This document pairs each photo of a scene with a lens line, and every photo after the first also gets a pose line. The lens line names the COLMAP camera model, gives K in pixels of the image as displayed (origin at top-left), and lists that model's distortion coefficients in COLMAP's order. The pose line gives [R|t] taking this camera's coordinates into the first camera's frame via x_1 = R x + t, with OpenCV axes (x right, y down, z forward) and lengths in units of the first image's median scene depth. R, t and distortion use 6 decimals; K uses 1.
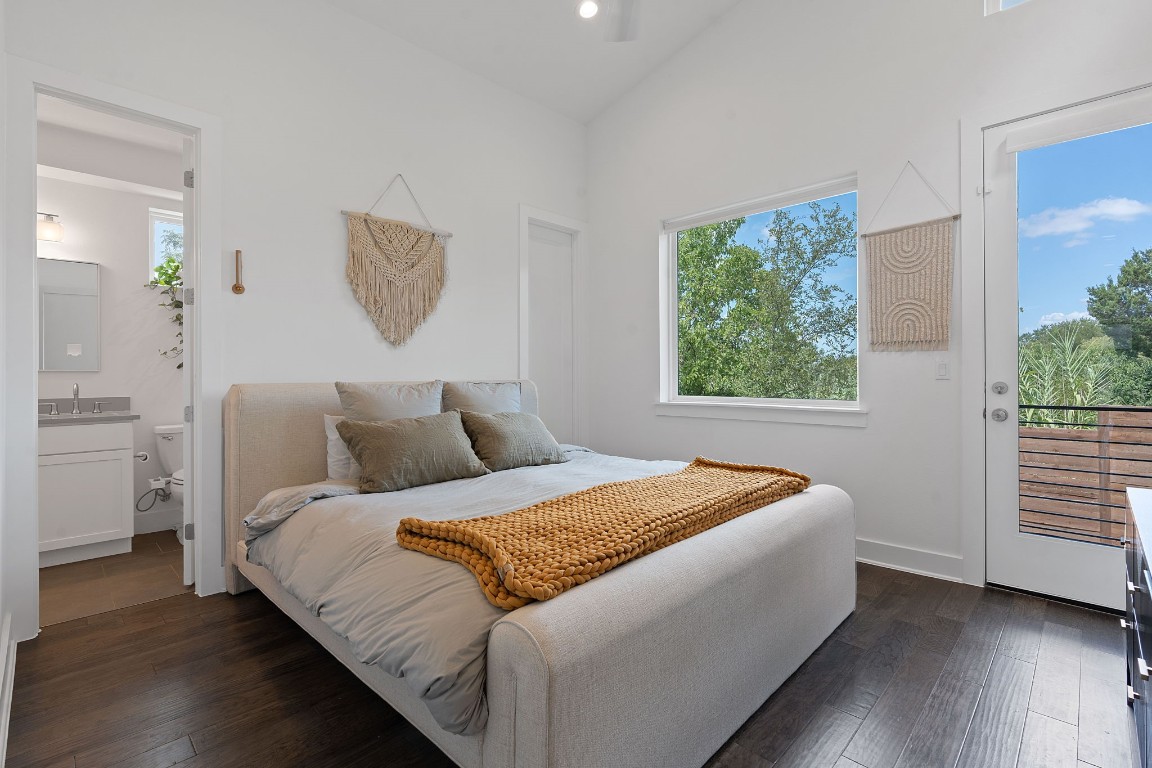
lens RADIAL K [[522.2, 0, 574.8], [0, 522.2, 378.3], [0, 0, 1]] dist [-0.006128, 0.001373]
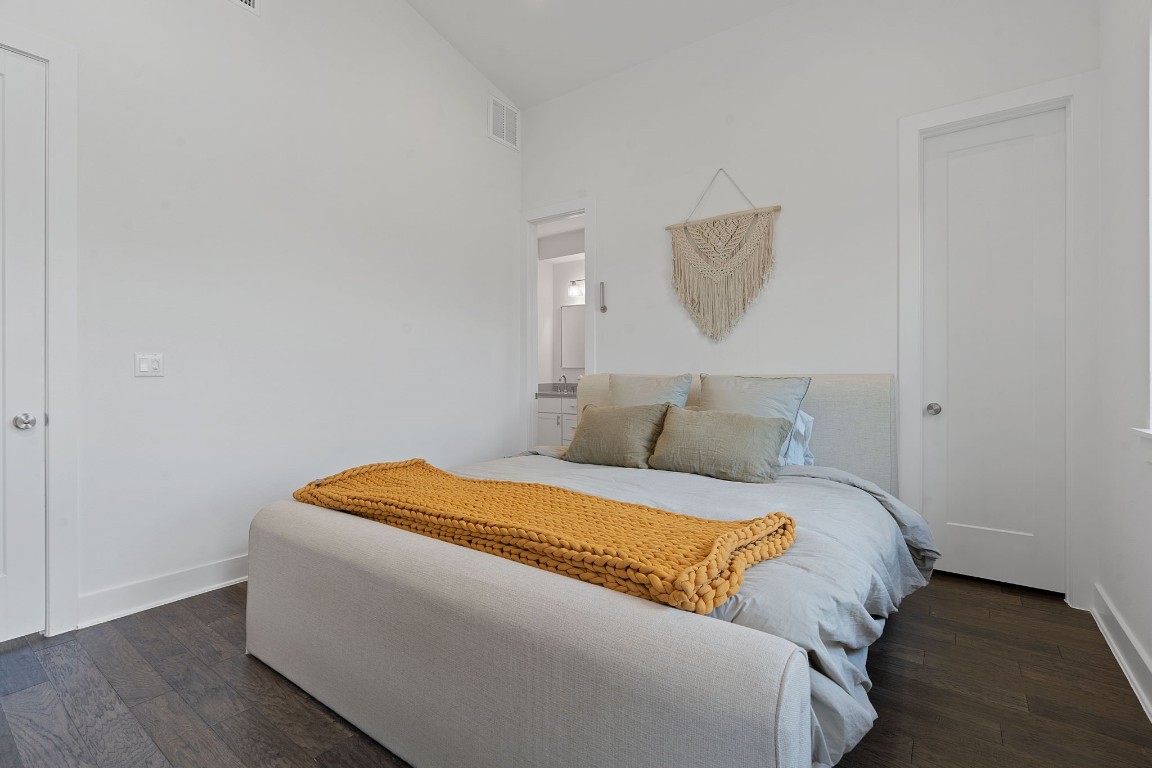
lens RADIAL K [[522.2, 0, 574.8], [0, 522.2, 378.3], [0, 0, 1]] dist [-0.006128, 0.001373]
pose [[0.152367, 0.008120, -0.988291, 0.751091], [-0.008109, 0.999943, 0.006966, 0.007746], [0.988291, 0.006953, 0.152424, 0.704363]]
